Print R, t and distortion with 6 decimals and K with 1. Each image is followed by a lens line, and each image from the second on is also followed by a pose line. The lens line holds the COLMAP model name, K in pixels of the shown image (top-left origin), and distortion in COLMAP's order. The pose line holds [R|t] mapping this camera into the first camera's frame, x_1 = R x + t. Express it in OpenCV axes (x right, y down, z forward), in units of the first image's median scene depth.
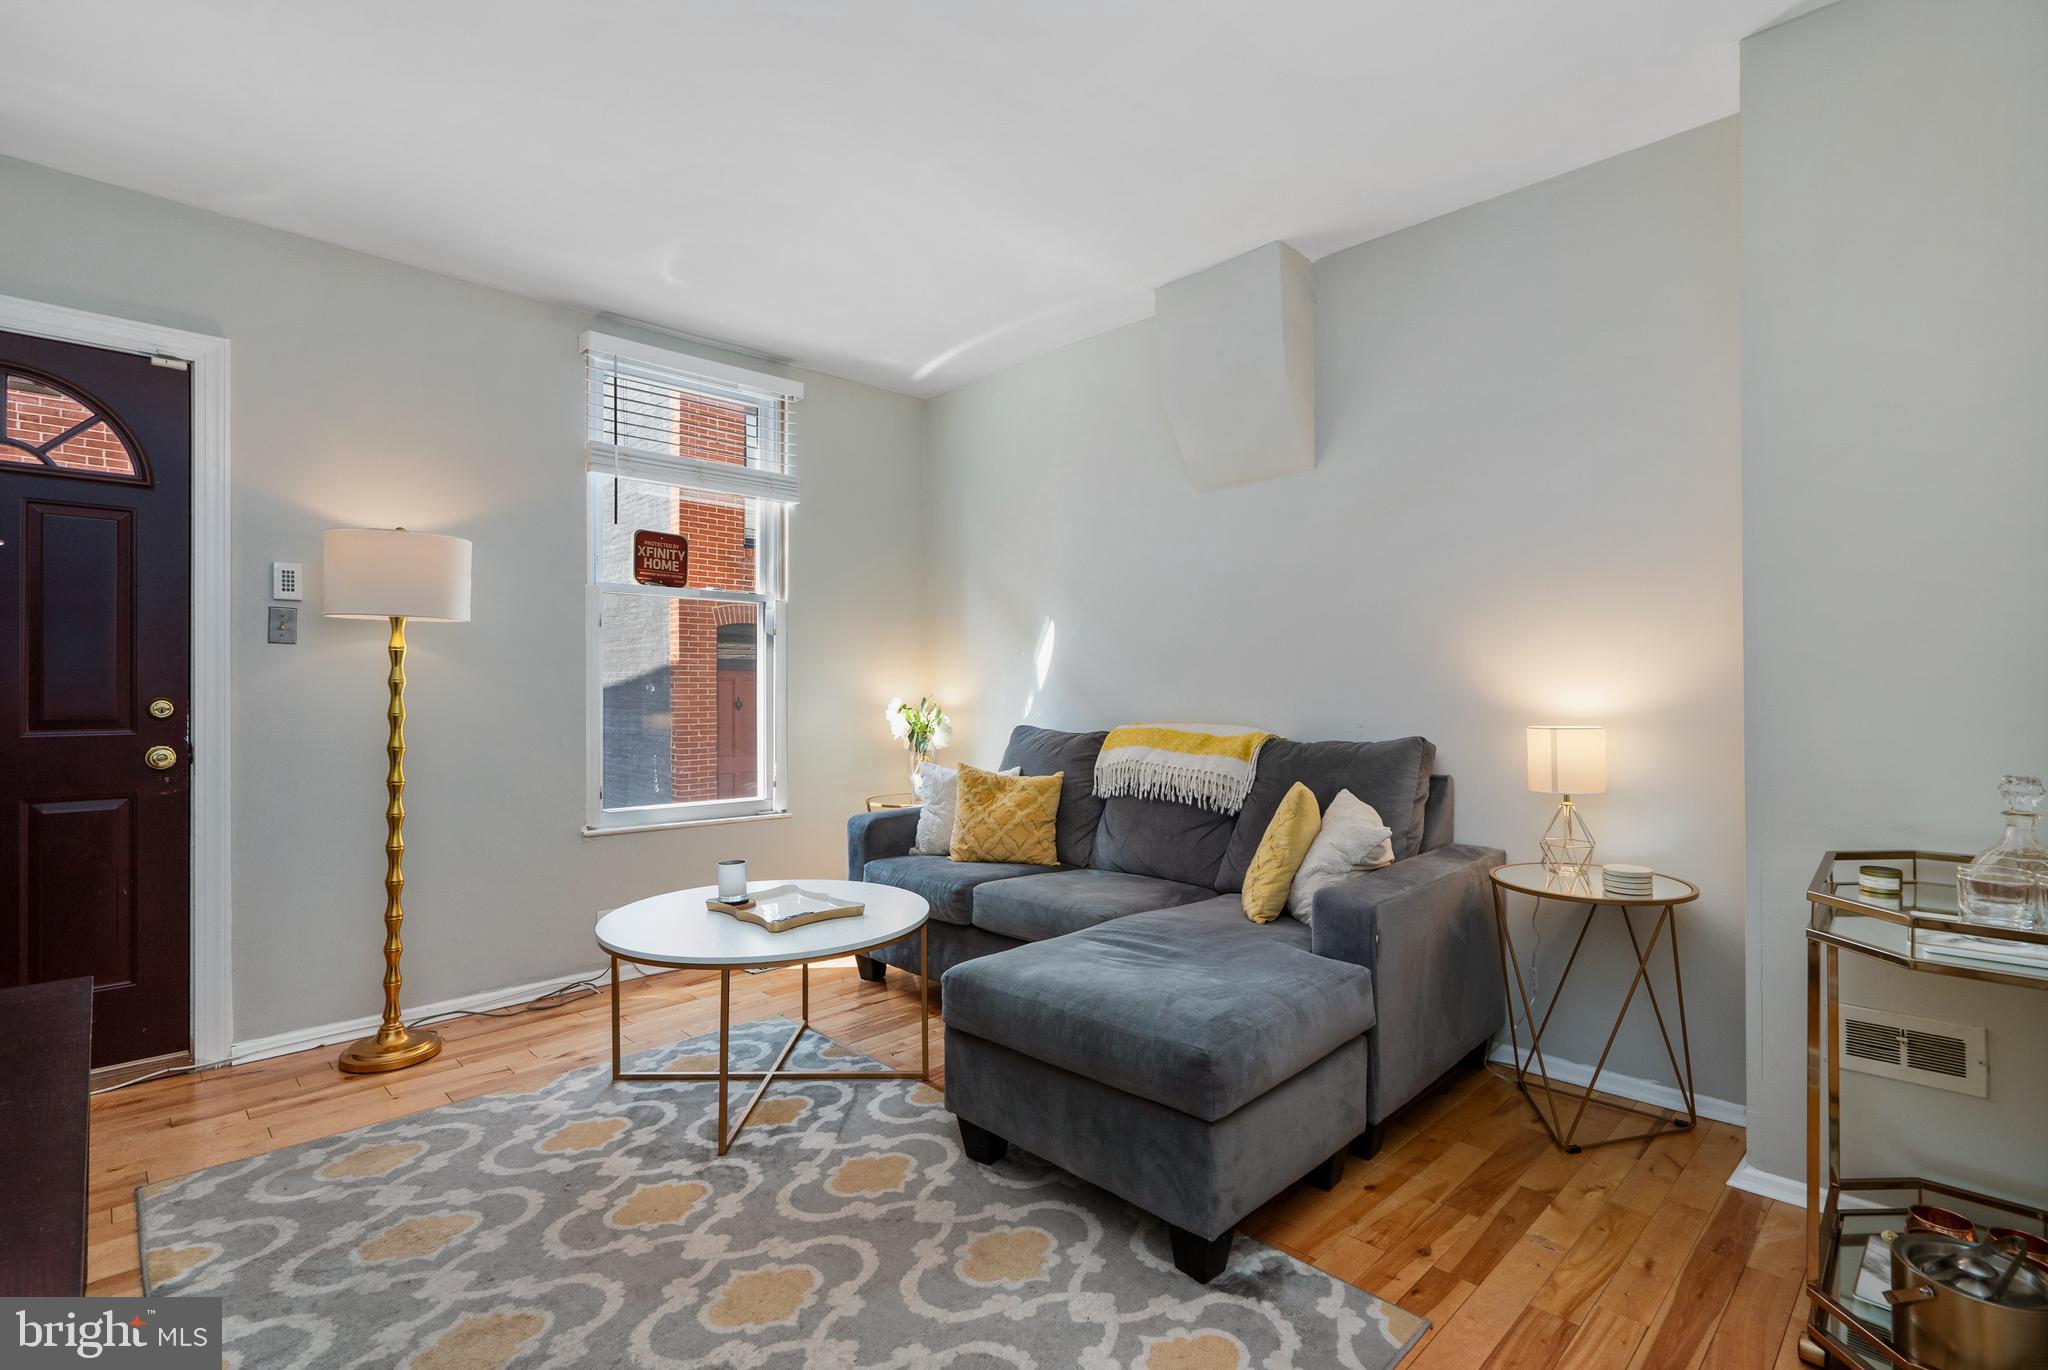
lens RADIAL K [[949.3, 0, 1029.9], [0, 949.3, 683.7], [0, 0, 1]] dist [-0.004327, 0.003531]
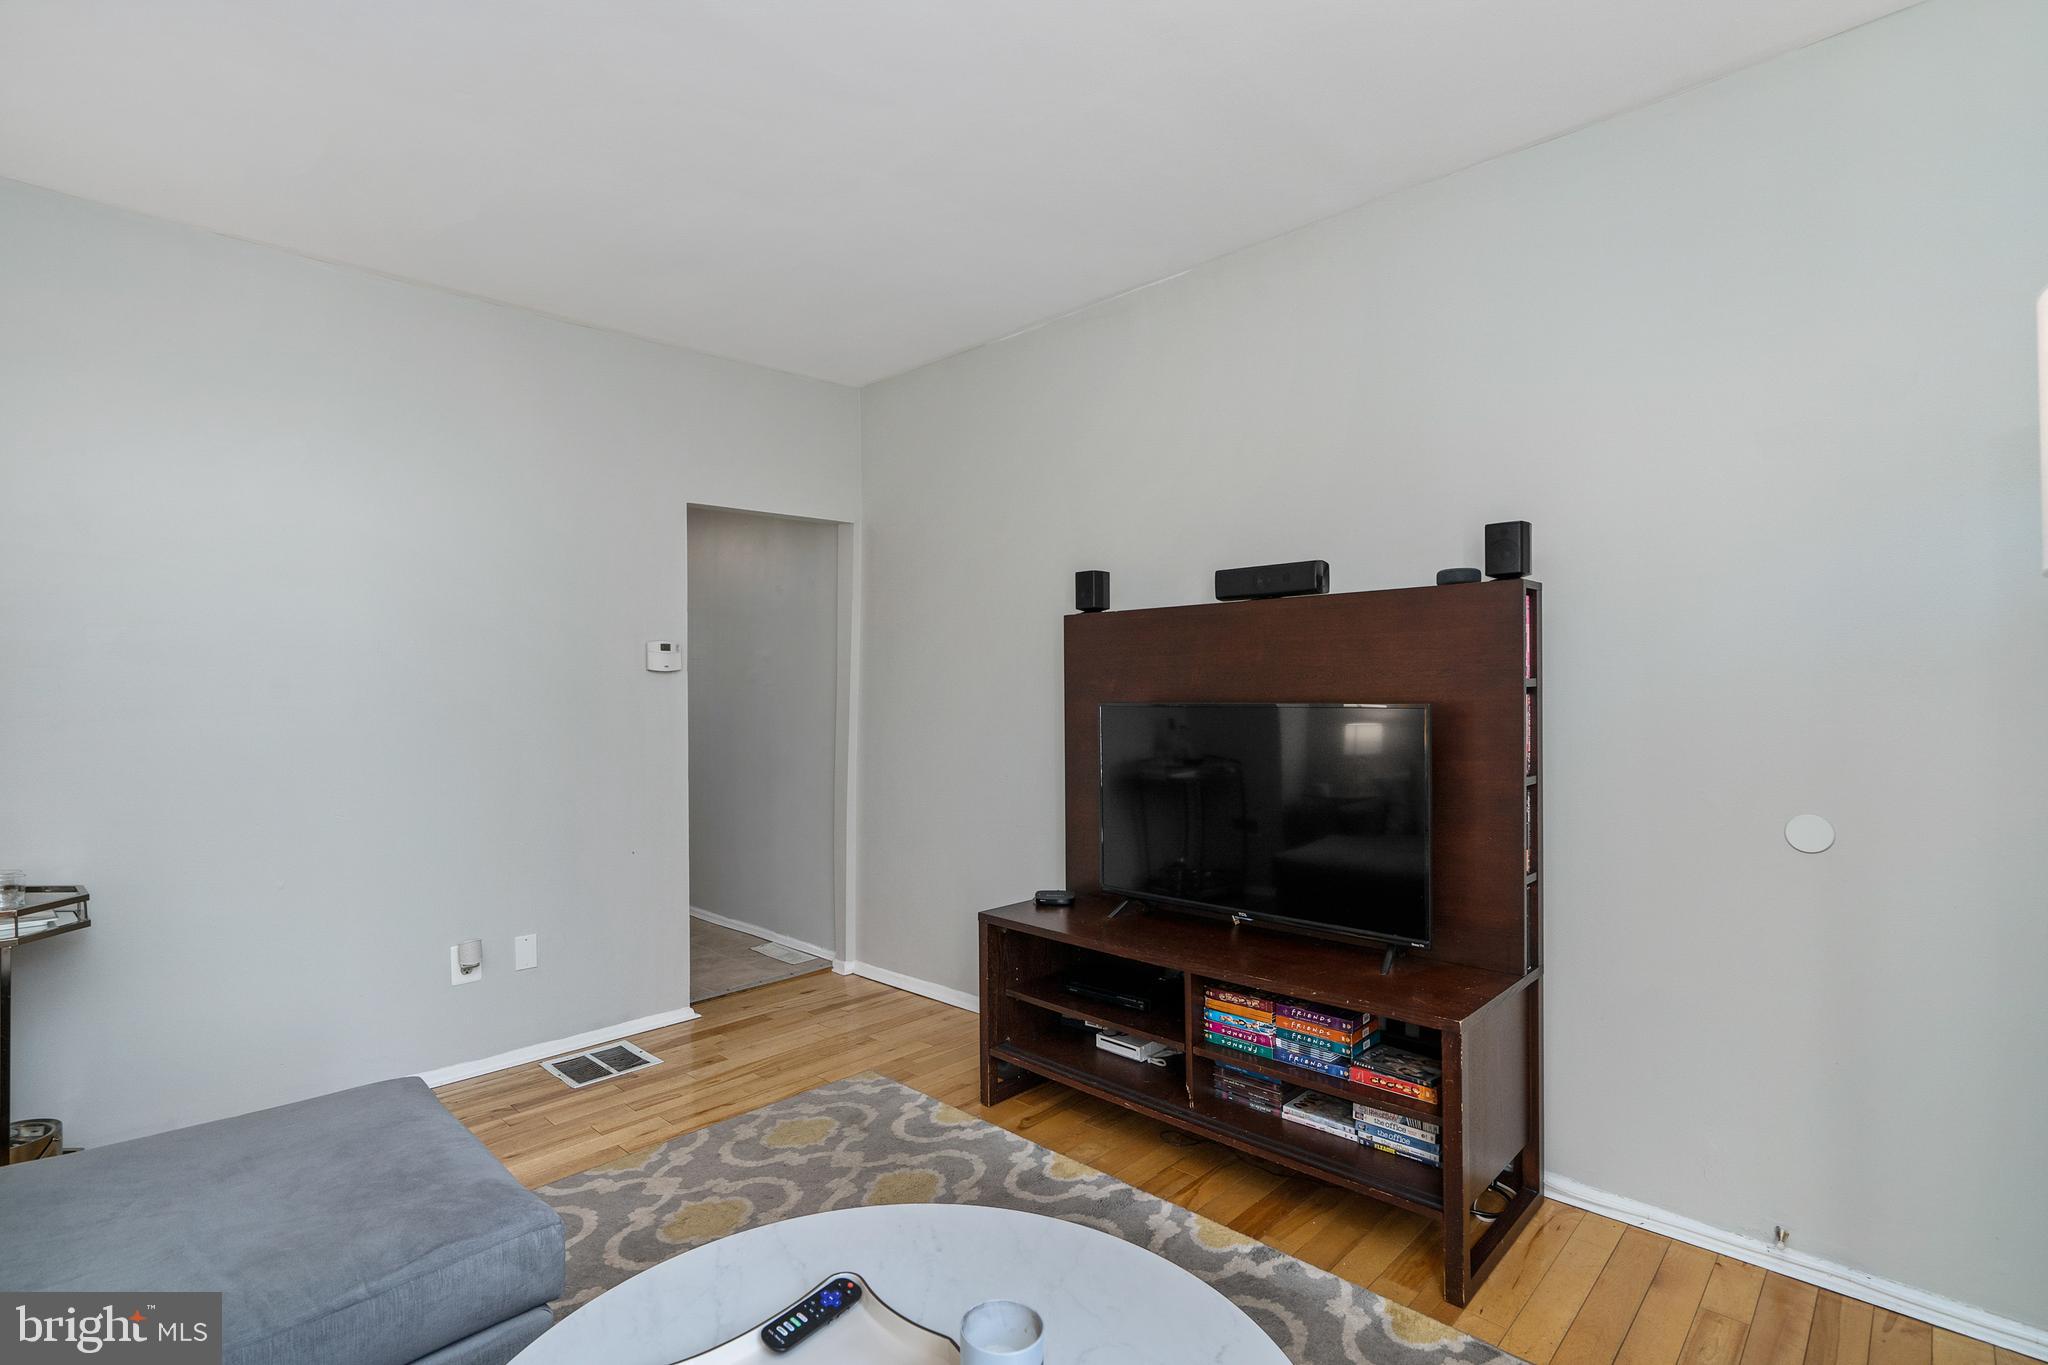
lens RADIAL K [[949.3, 0, 1025.1], [0, 949.3, 690.2], [0, 0, 1]] dist [-0.004327, 0.003531]
pose [[-0.999900, 0.008514, -0.011332, -0.310601], [0.008581, 0.999946, -0.005906, -0.026066], [0.011281, -0.006003, -0.999918, 1.014079]]
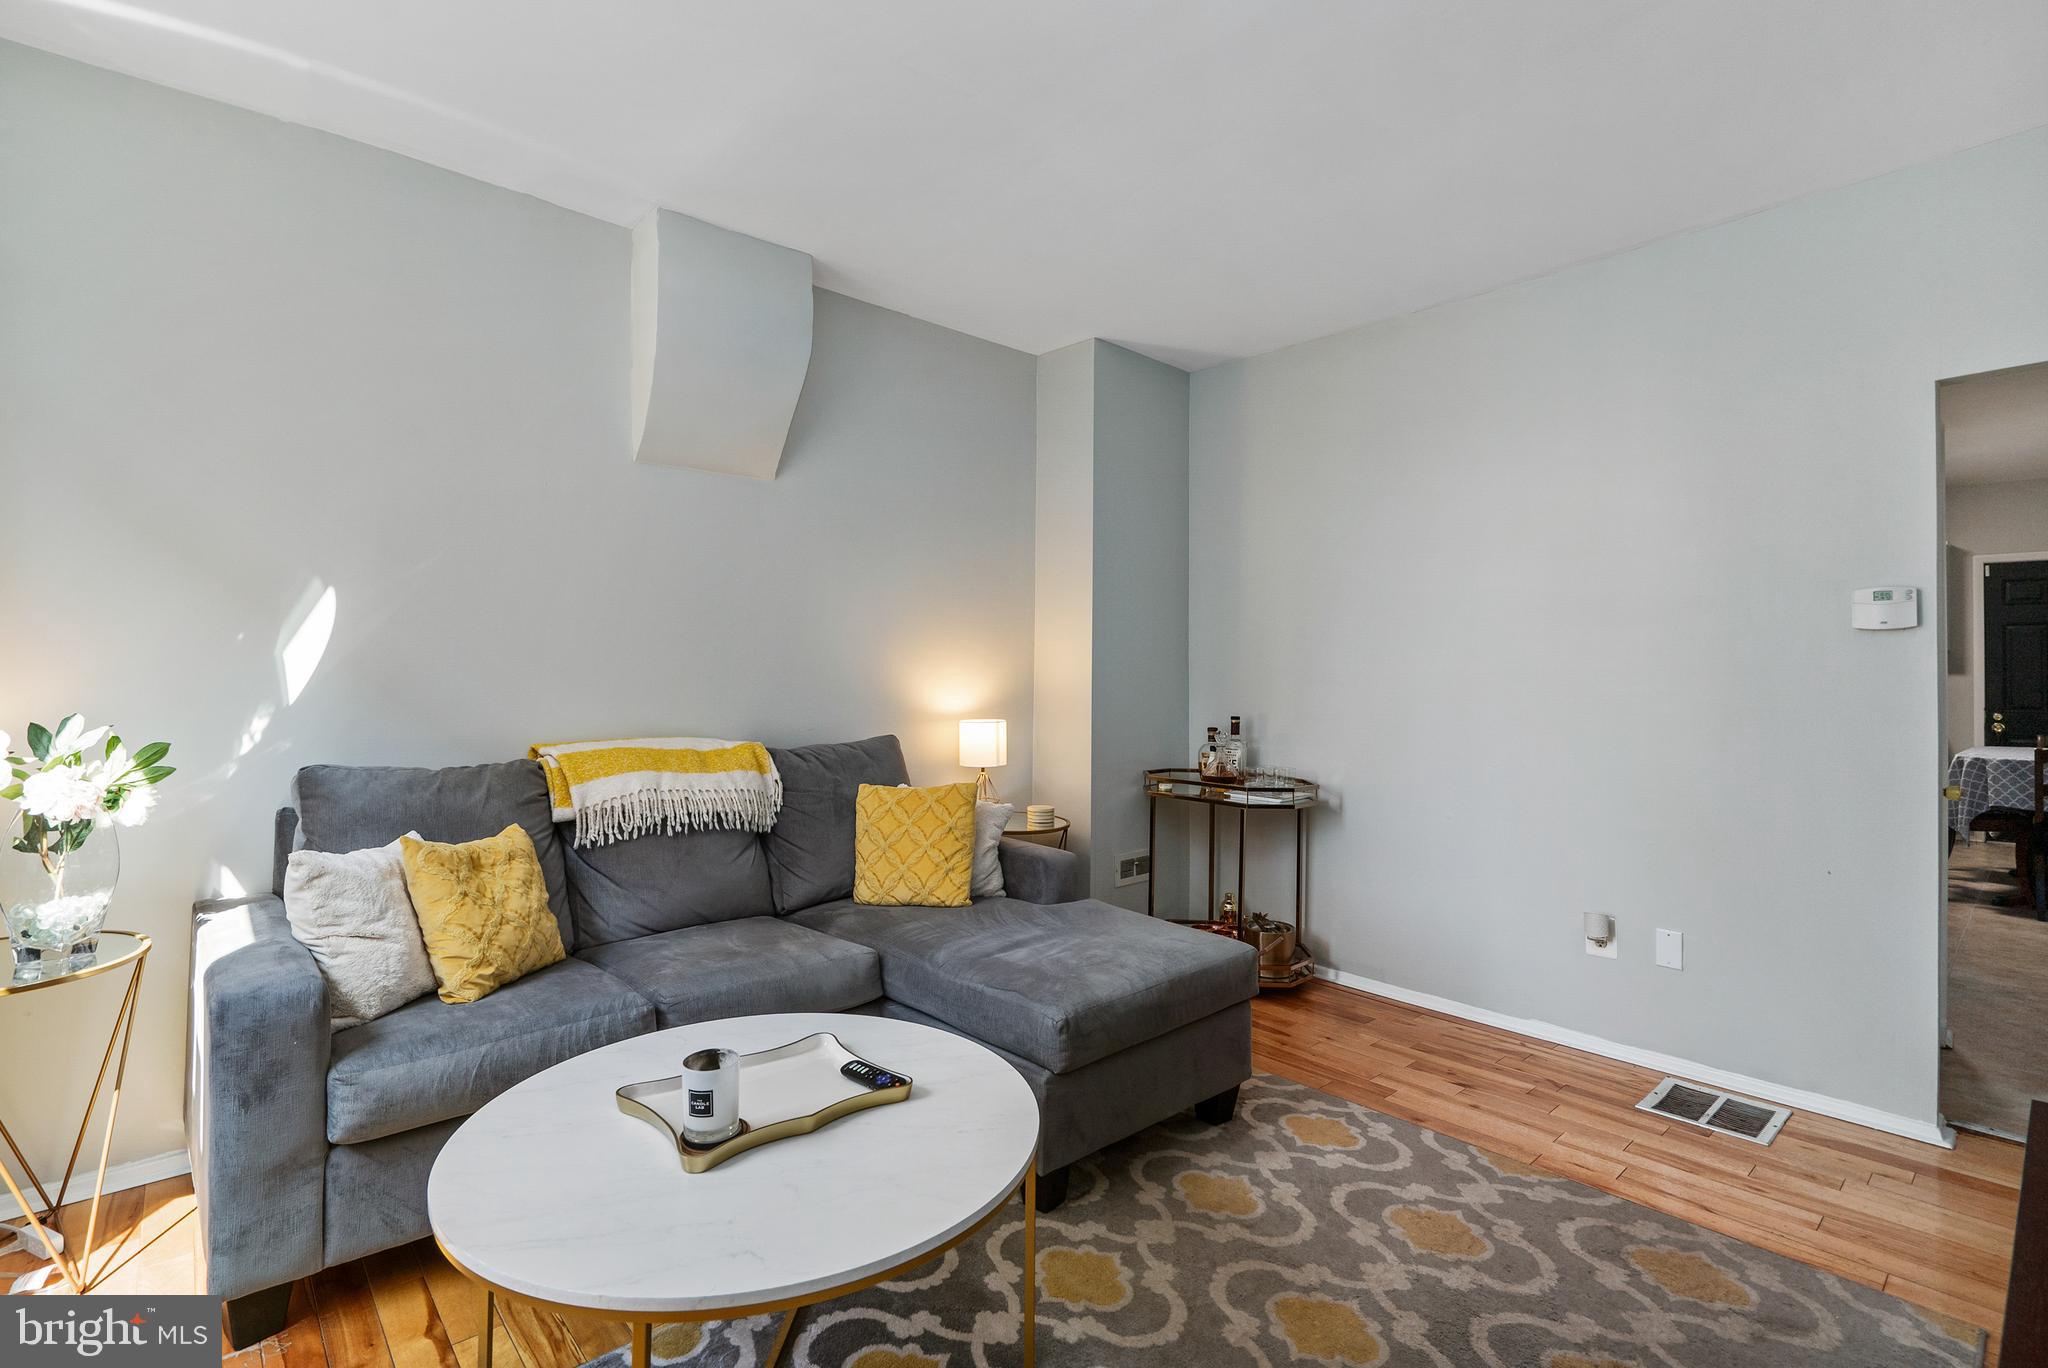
lens RADIAL K [[949.3, 0, 1028.6], [0, 949.3, 664.2], [0, 0, 1]] dist [-0.004327, 0.003531]
pose [[0.049346, 0.015202, 0.998666, -0.655431], [-0.008227, 0.999856, -0.014814, -0.014147], [-0.998748, -0.007485, 0.049464, 0.641538]]
